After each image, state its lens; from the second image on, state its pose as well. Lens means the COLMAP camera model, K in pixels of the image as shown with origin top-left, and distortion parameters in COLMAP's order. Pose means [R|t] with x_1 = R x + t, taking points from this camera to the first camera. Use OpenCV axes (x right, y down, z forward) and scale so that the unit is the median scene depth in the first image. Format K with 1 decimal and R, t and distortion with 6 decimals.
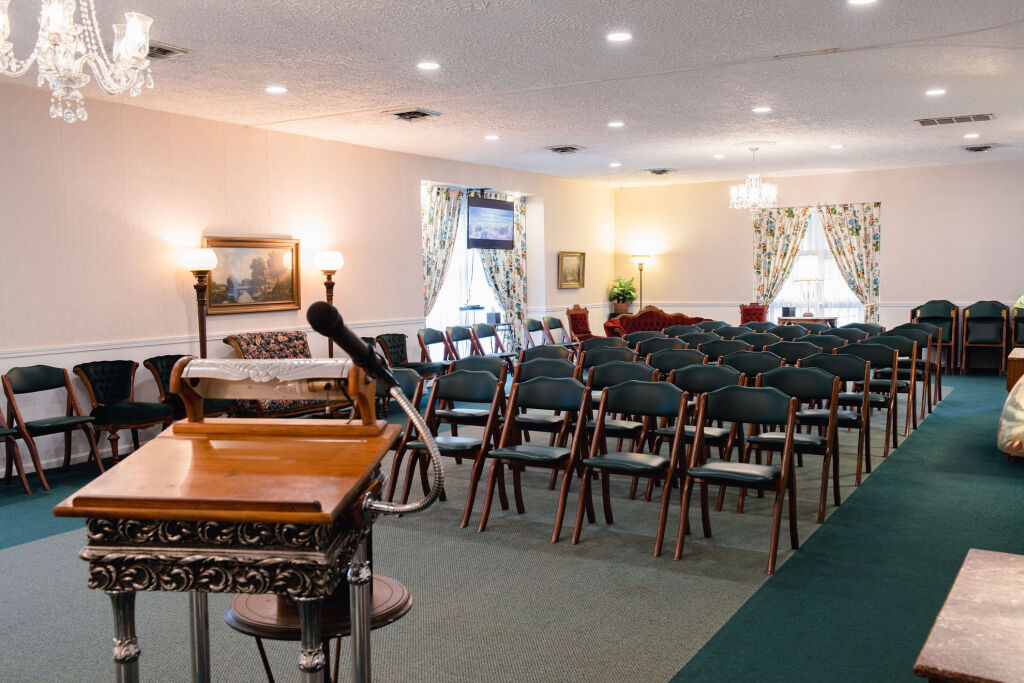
lens RADIAL K [[967.8, 0, 512.0], [0, 967.8, 341.5], [0, 0, 1]] dist [0.003141, 0.000508]
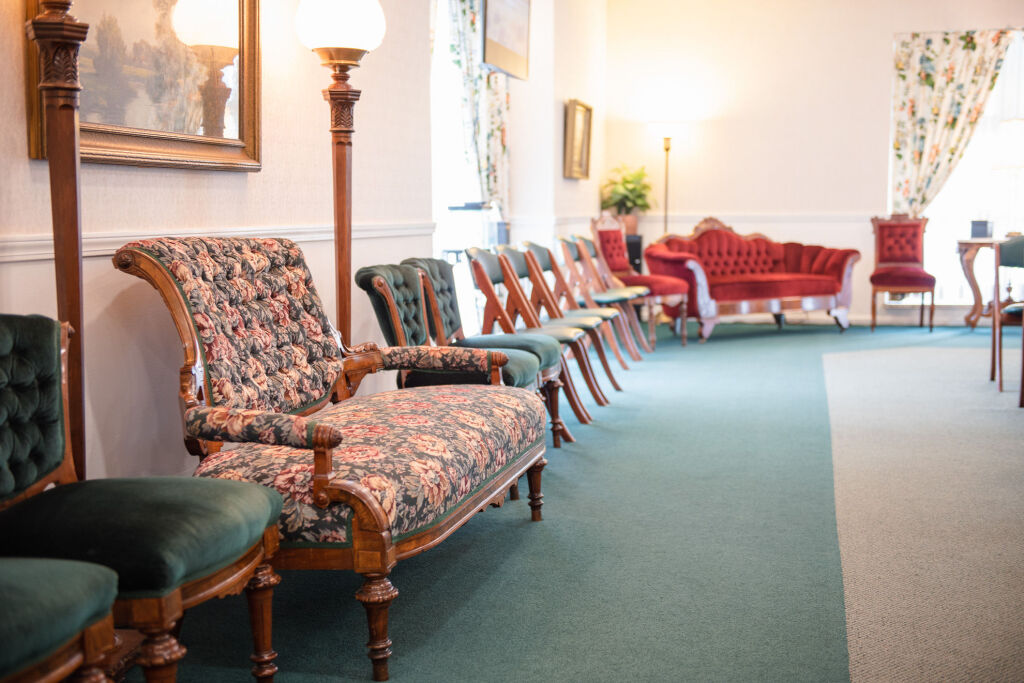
lens RADIAL K [[1391.5, 0, 512.0], [0, 1391.5, 341.5], [0, 0, 1]] dist [0.004339, 0.027367]
pose [[0.953402, -0.019214, 0.301090, -0.178177], [0.011908, 0.999589, 0.026085, 0.007066], [-0.301467, -0.021284, 0.953239, 0.349808]]
